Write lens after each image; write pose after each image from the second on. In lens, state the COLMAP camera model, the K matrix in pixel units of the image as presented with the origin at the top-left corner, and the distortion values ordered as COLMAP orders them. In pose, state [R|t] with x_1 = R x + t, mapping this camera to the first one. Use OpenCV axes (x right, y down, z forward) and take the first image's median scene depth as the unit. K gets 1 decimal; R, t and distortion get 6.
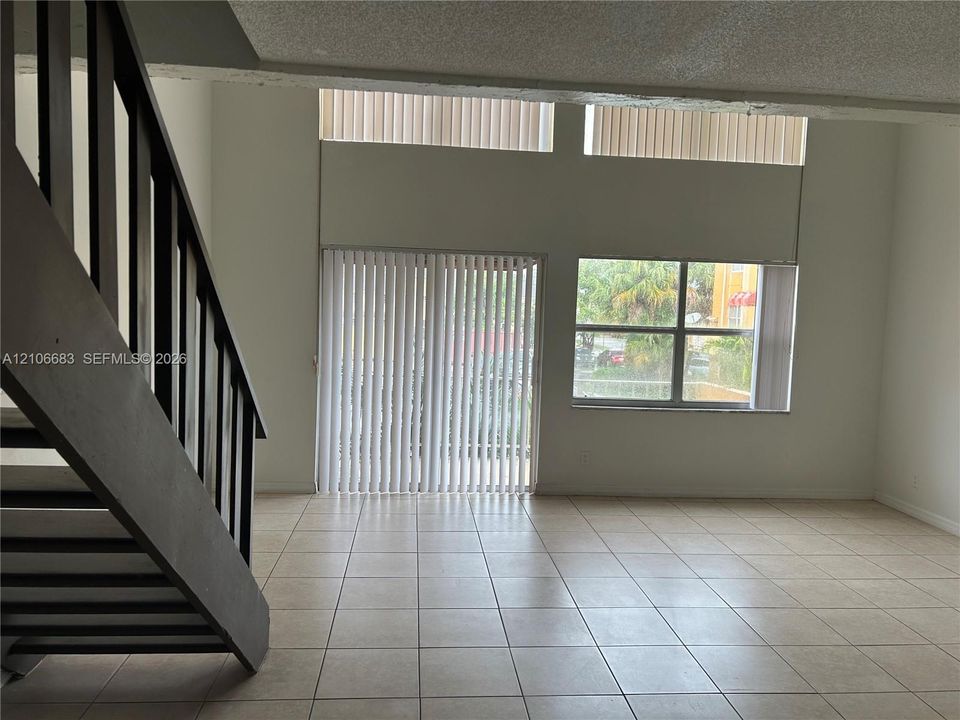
lens RADIAL K [[724.6, 0, 476.9], [0, 724.6, 359.7], [0, 0, 1]] dist [0.064477, -0.076008]
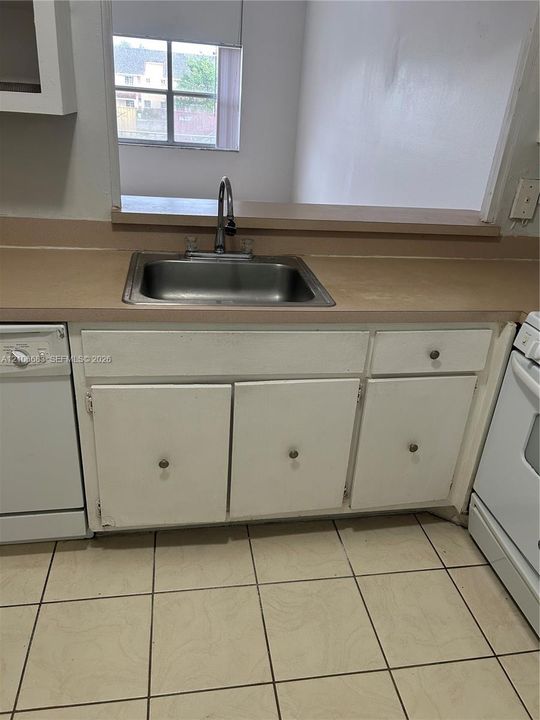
lens RADIAL K [[543.5, 0, 273.8], [0, 543.5, 364.1], [0, 0, 1]] dist [0.064477, -0.076008]
pose [[0.994746, -0.007538, 0.102093, 0.376866], [-0.032564, 0.922182, 0.385382, 0.035987], [-0.097053, -0.386682, 0.917092, -0.330680]]
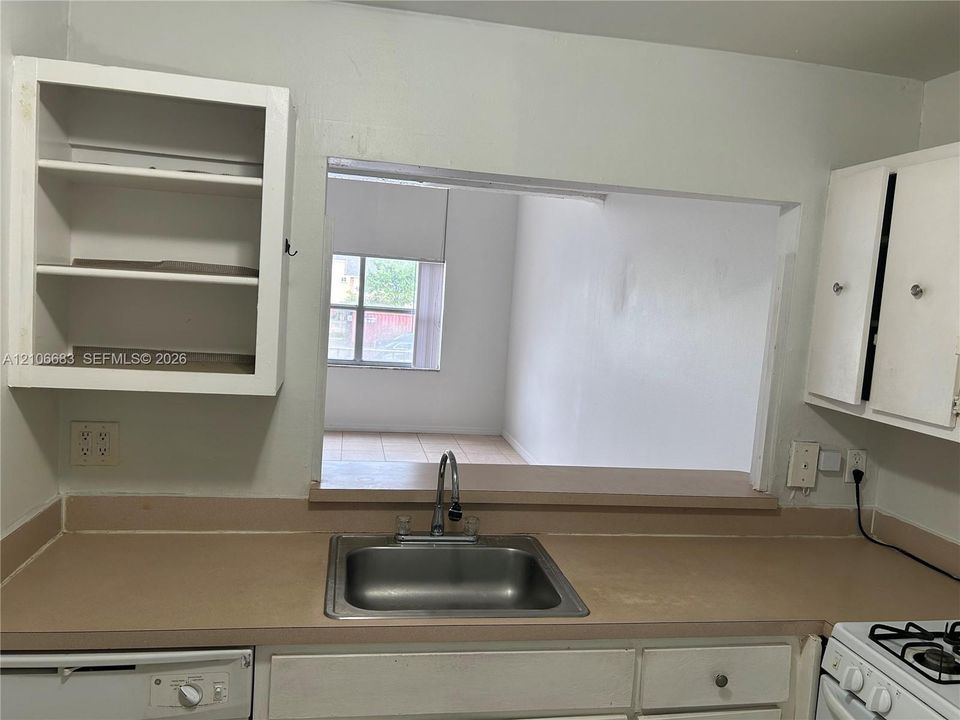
lens RADIAL K [[724.6, 0, 472.9], [0, 724.6, 356.1], [0, 0, 1]] dist [0.064477, -0.076008]
pose [[0.994963, 0.025014, 0.097072, 0.358351], [-0.028110, 0.999134, 0.030663, 0.001824], [-0.096221, -0.033237, 0.994805, -0.353666]]
